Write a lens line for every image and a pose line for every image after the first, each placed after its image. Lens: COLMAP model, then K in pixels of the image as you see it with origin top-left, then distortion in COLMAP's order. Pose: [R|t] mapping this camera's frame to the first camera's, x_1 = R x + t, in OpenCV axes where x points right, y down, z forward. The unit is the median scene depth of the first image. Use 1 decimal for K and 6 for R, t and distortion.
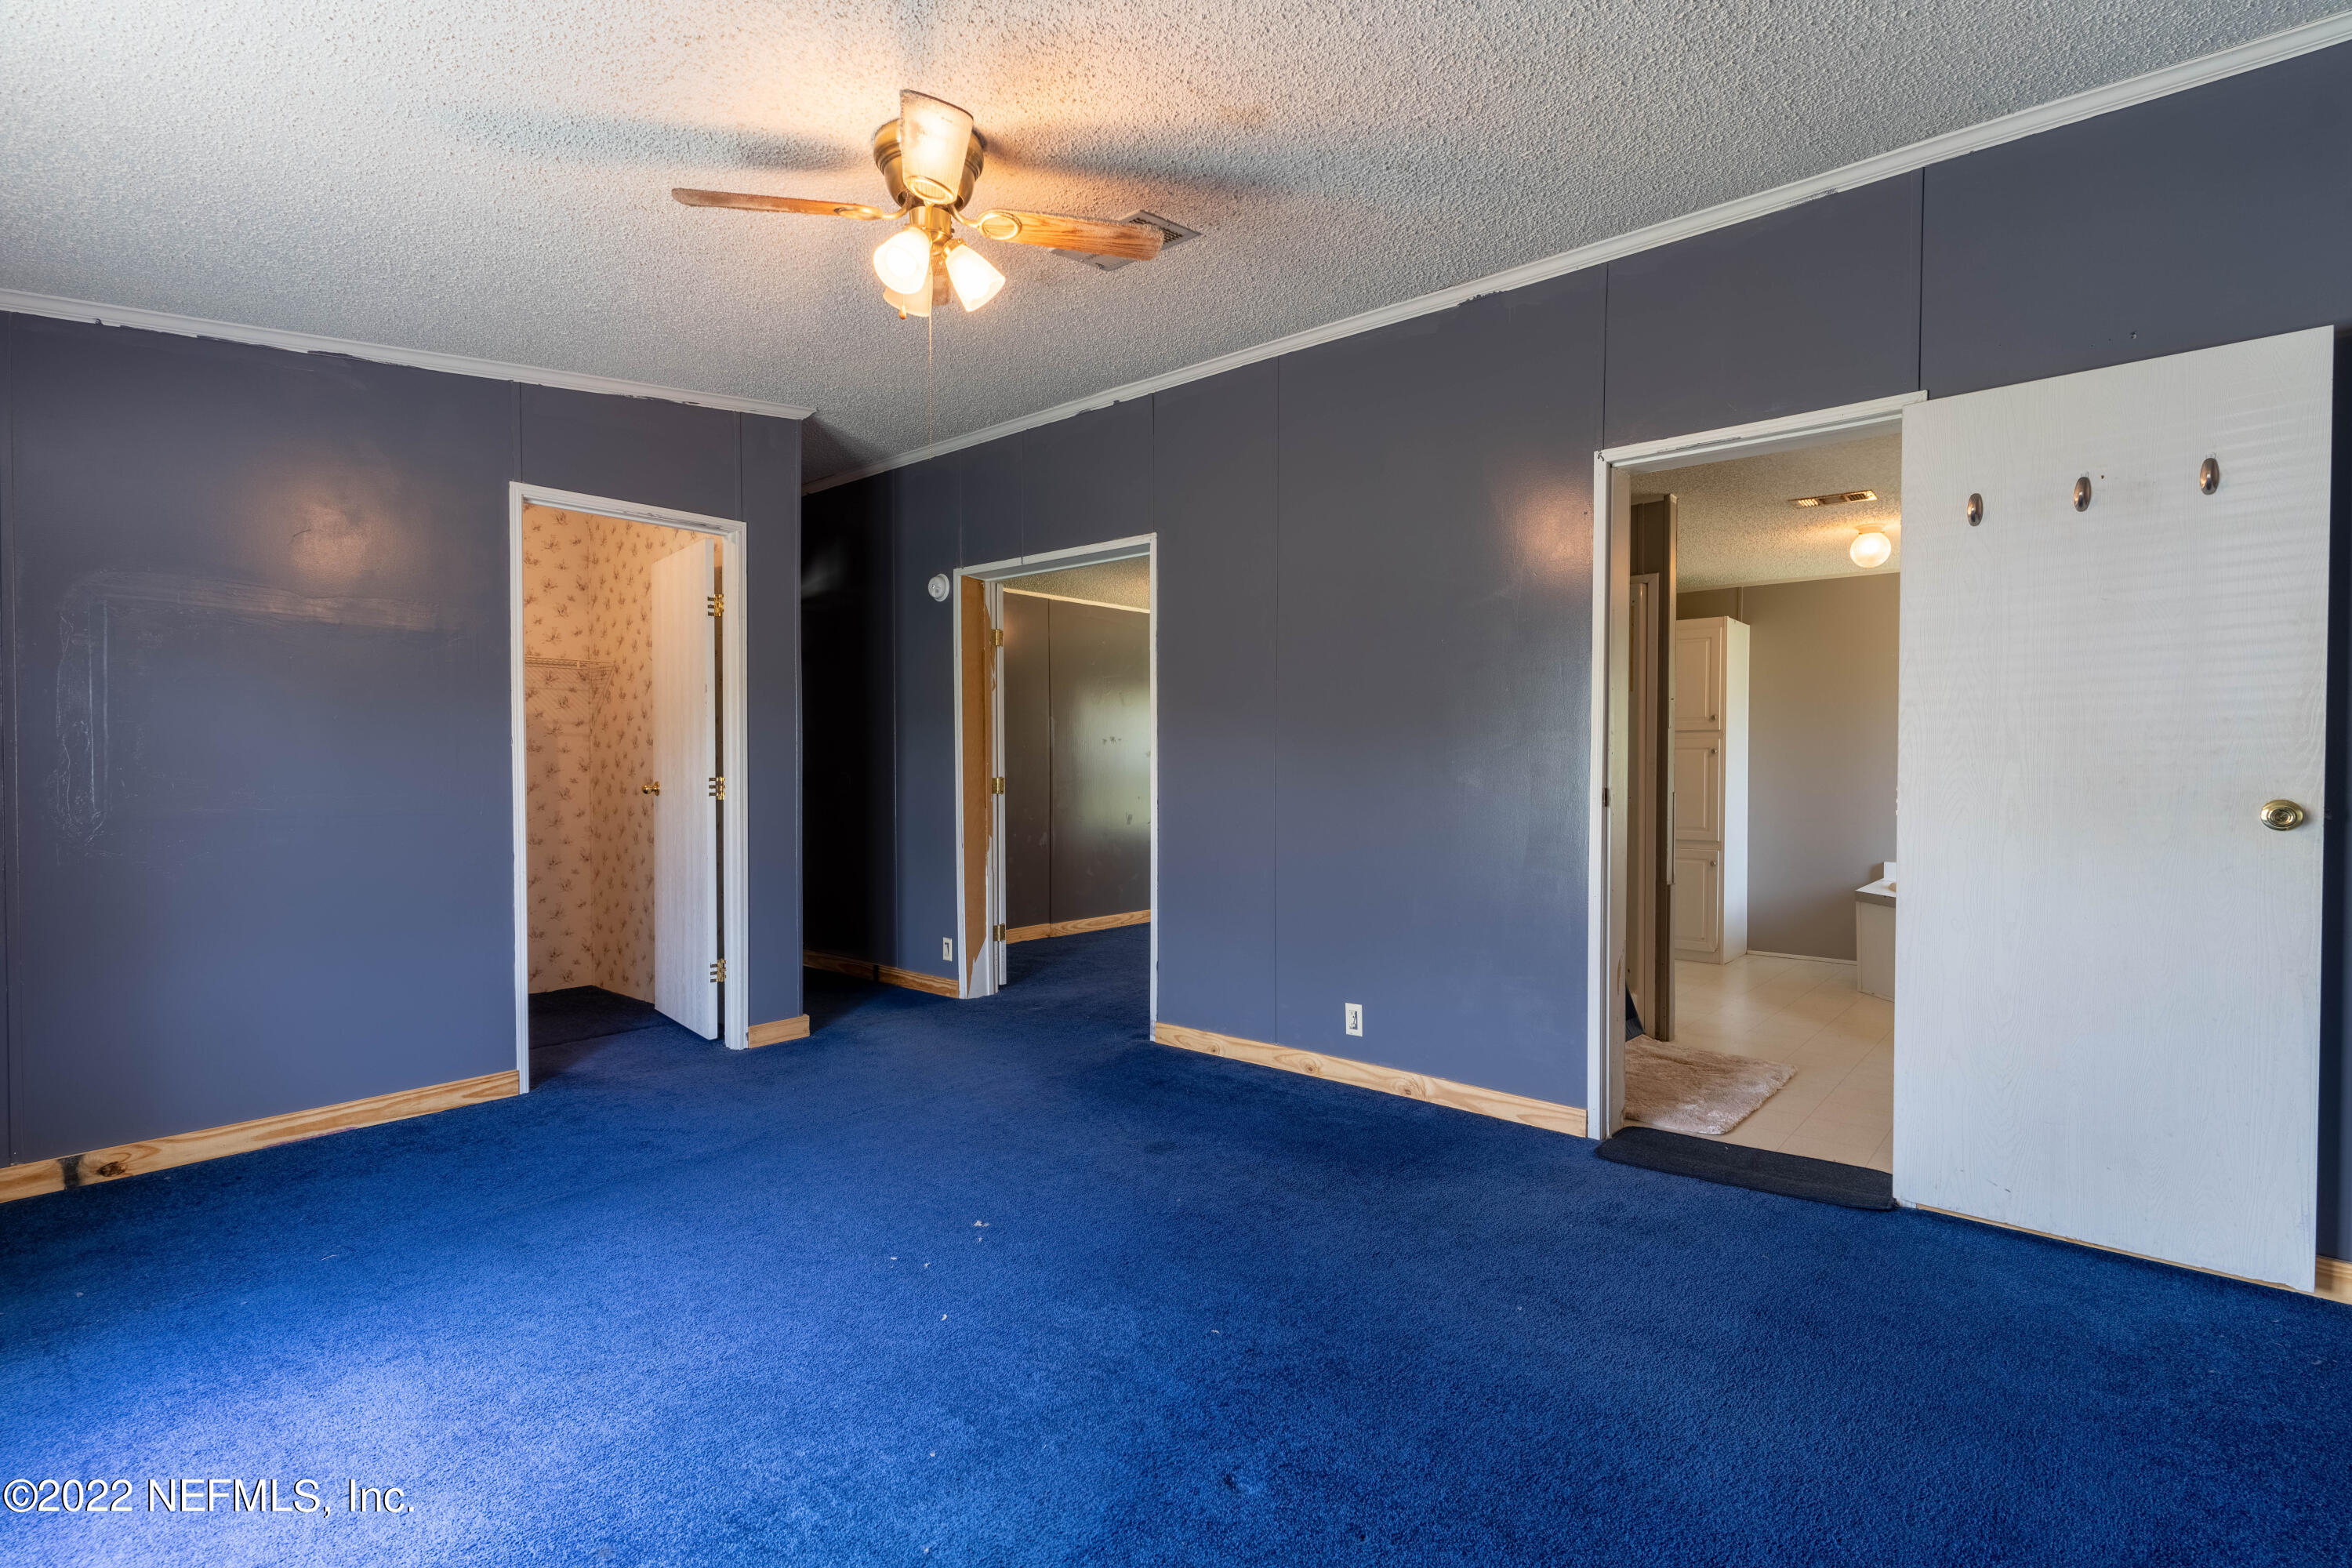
lens RADIAL K [[1114.8, 0, 1182.1], [0, 1114.8, 783.0], [0, 0, 1]] dist [0.003252, 0.001160]
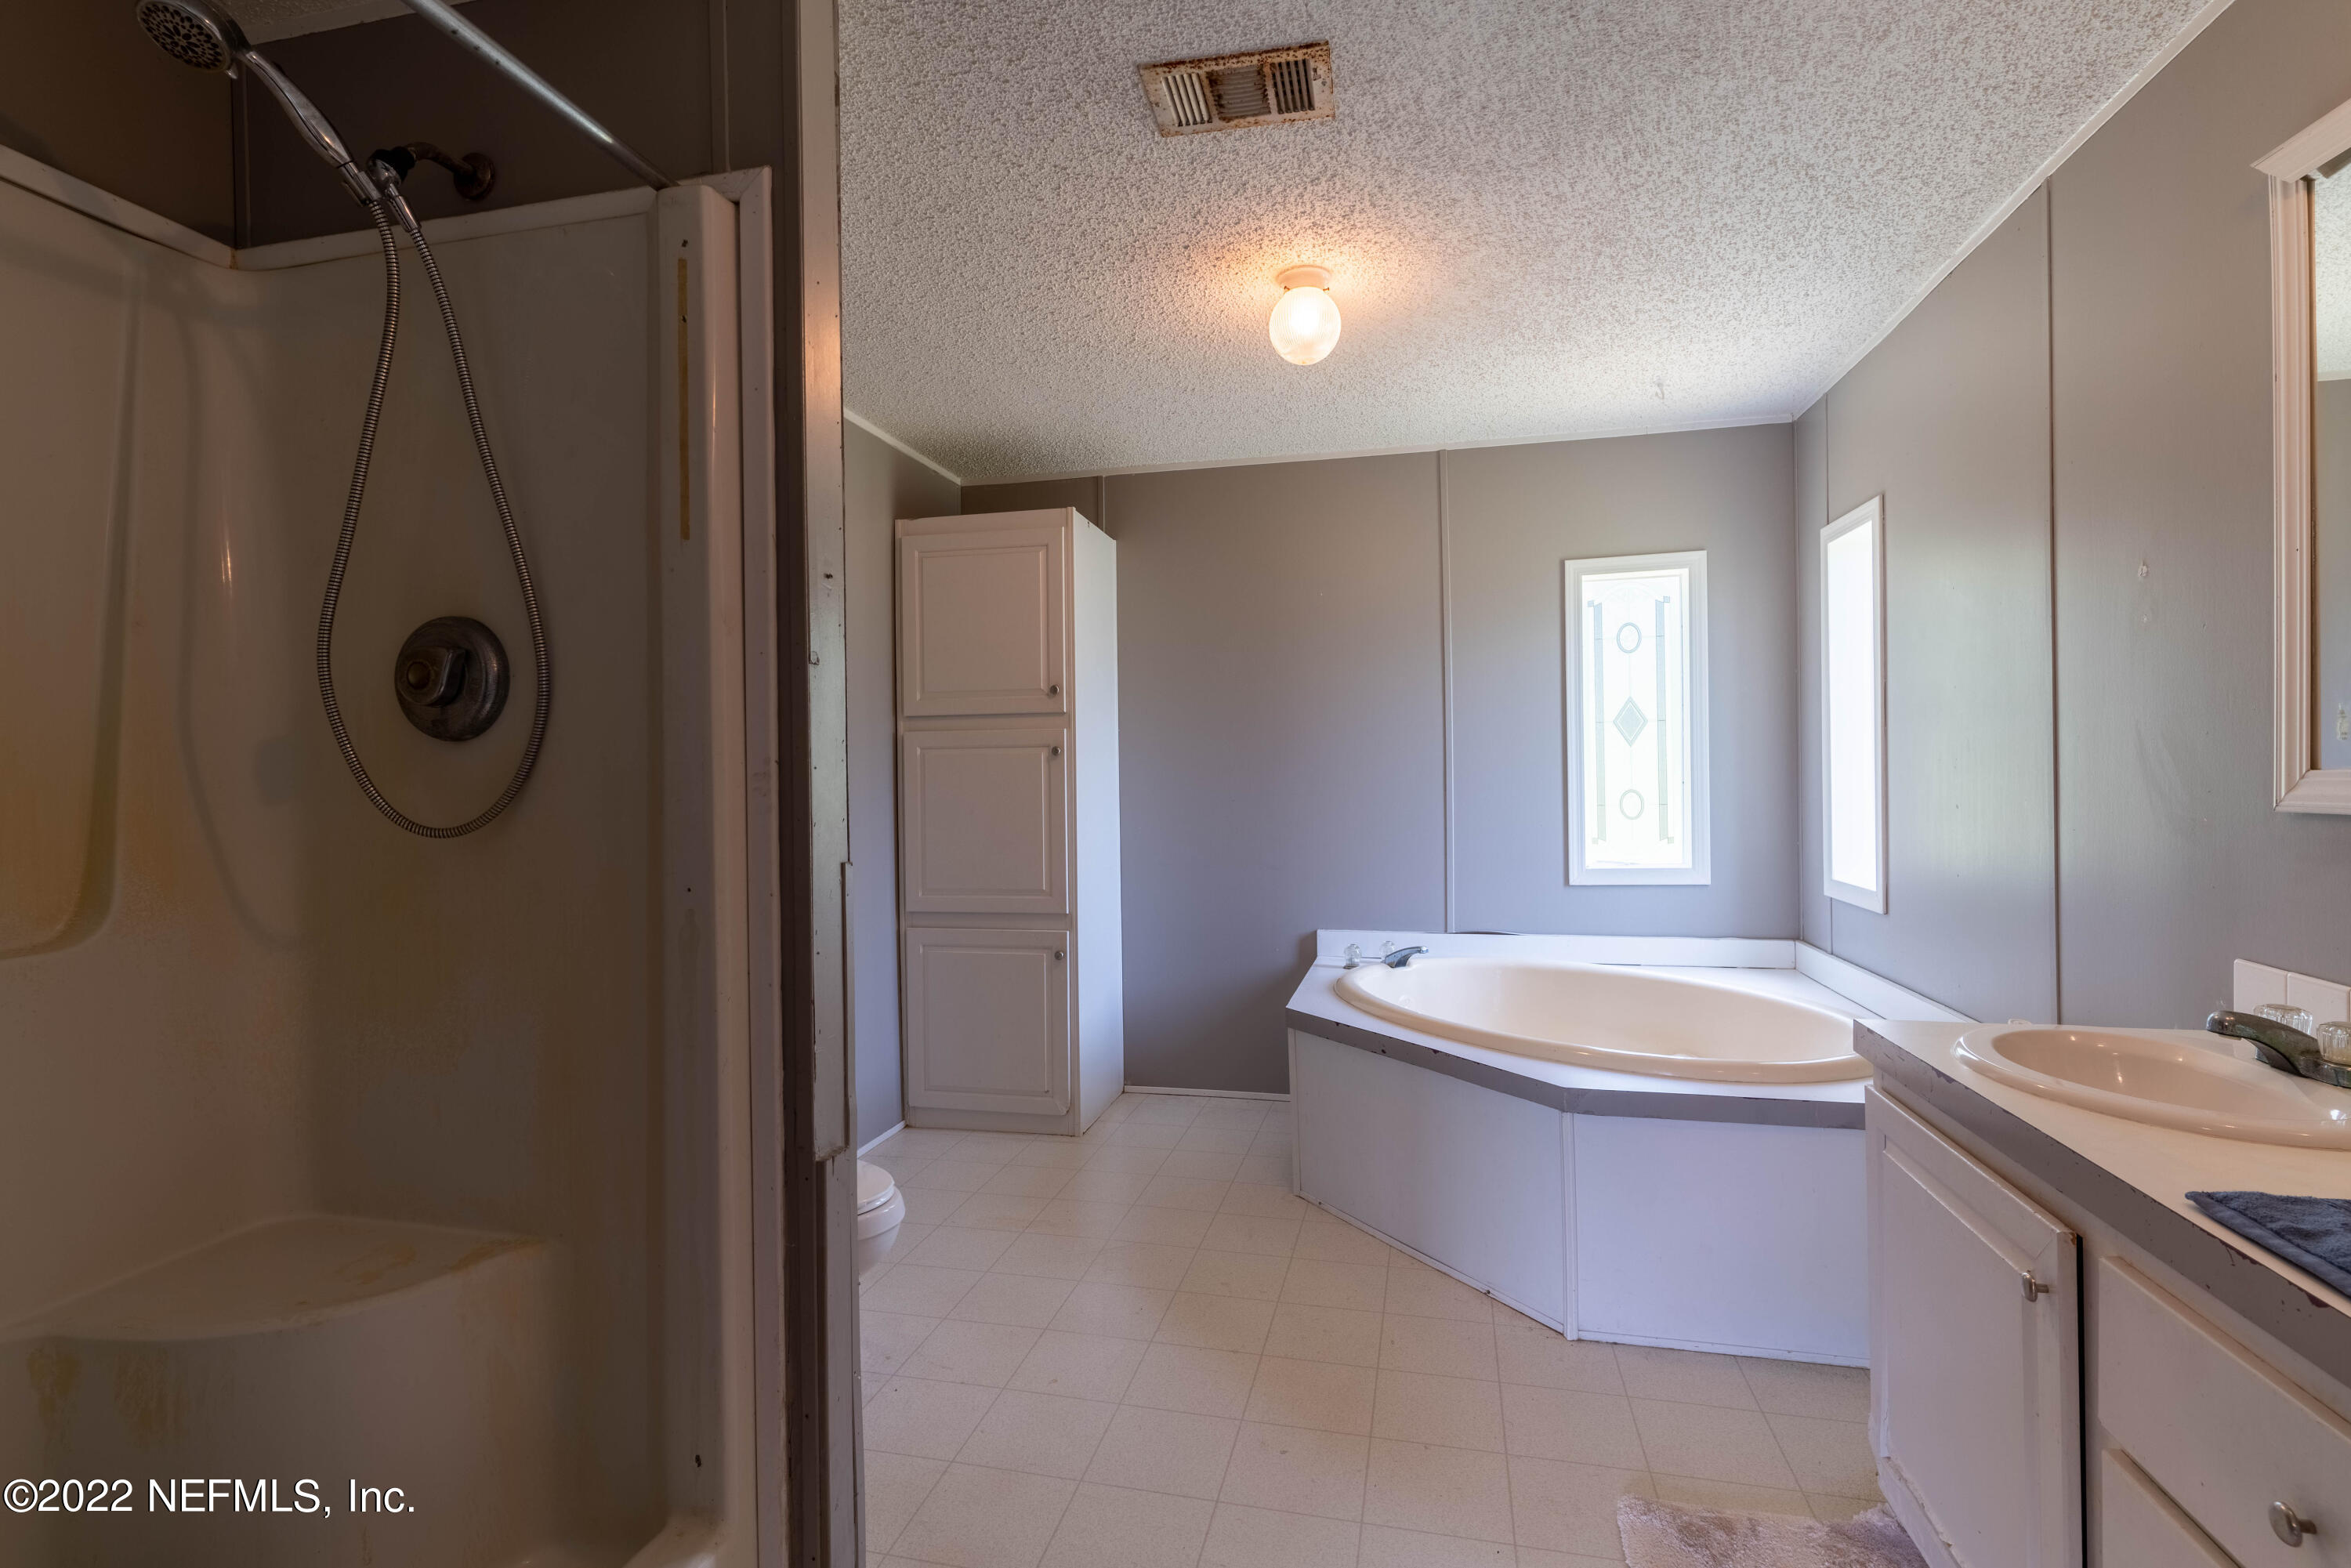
lens RADIAL K [[1114.3, 0, 1176.0], [0, 1114.3, 778.1], [0, 0, 1]] dist [0.003252, 0.001160]
pose [[0.887165, -0.014270, 0.461232, 0.274271], [0.021853, 0.999700, -0.011104, -0.007597], [-0.460935, 0.019930, 0.887210, 0.483207]]
